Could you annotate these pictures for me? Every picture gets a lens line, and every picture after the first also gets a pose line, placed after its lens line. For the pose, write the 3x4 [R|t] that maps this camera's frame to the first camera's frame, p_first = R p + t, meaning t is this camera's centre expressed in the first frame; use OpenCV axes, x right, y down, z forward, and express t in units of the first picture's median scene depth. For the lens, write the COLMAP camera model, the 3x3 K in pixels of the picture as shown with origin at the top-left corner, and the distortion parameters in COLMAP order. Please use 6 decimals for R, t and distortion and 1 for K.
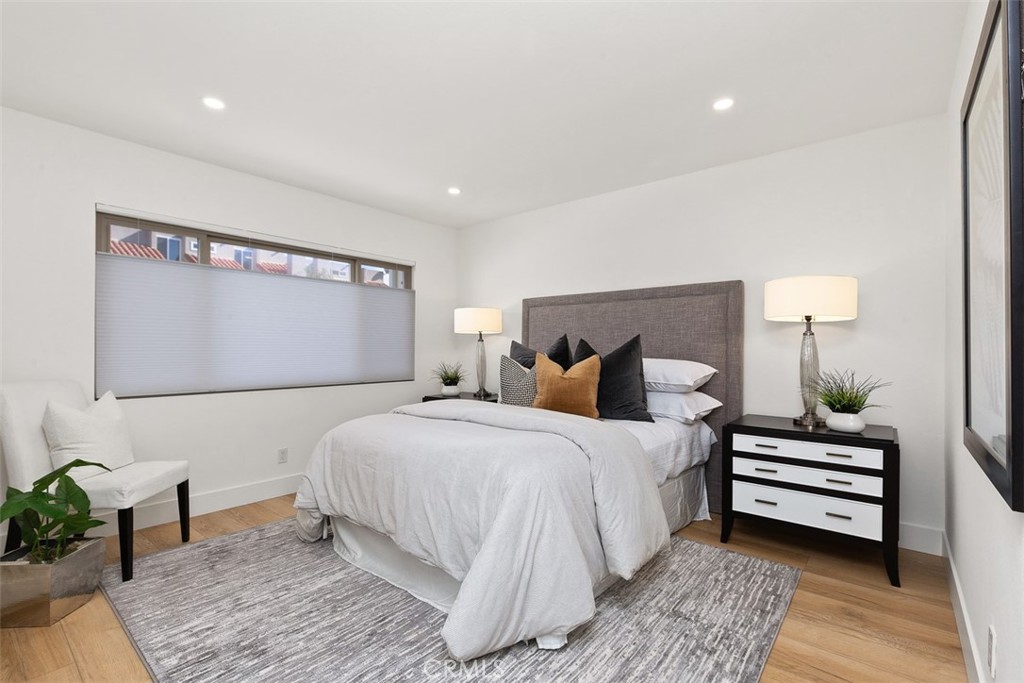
lens RADIAL K [[468.0, 0, 513.4], [0, 468.0, 347.7], [0, 0, 1]] dist [-0.001467, -0.000062]
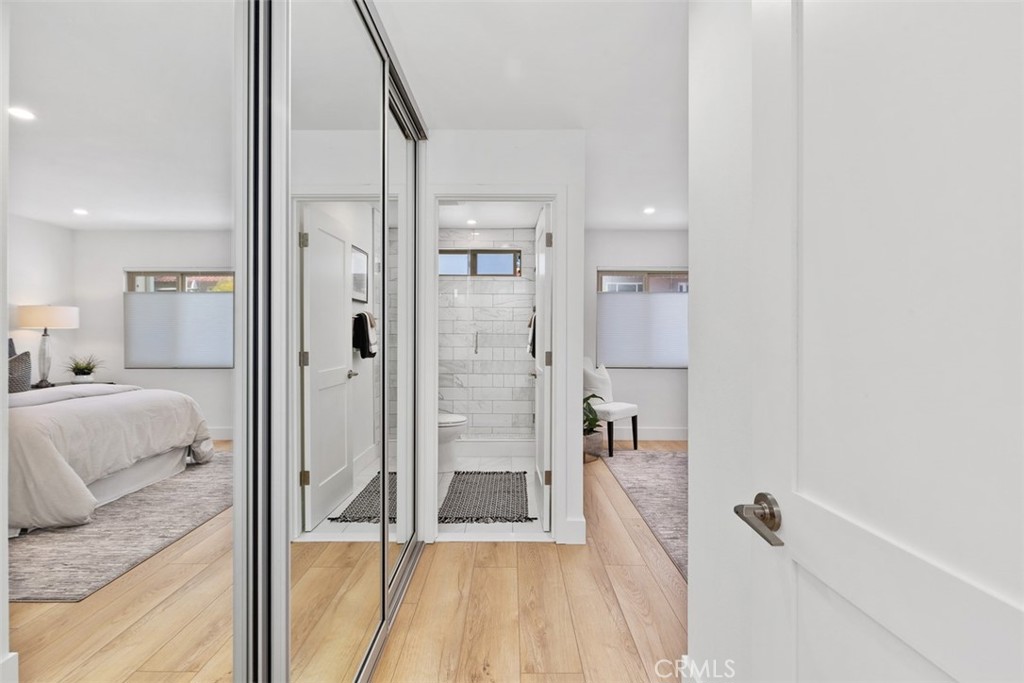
lens RADIAL K [[468.0, 0, 513.0], [0, 468.0, 340.8], [0, 0, 1]] dist [-0.001467, -0.000062]
pose [[0.642423, 0.005514, -0.766331, 0.405217], [-0.003224, 0.999985, 0.004492, -0.013727], [0.766344, -0.000415, 0.642430, -0.562478]]
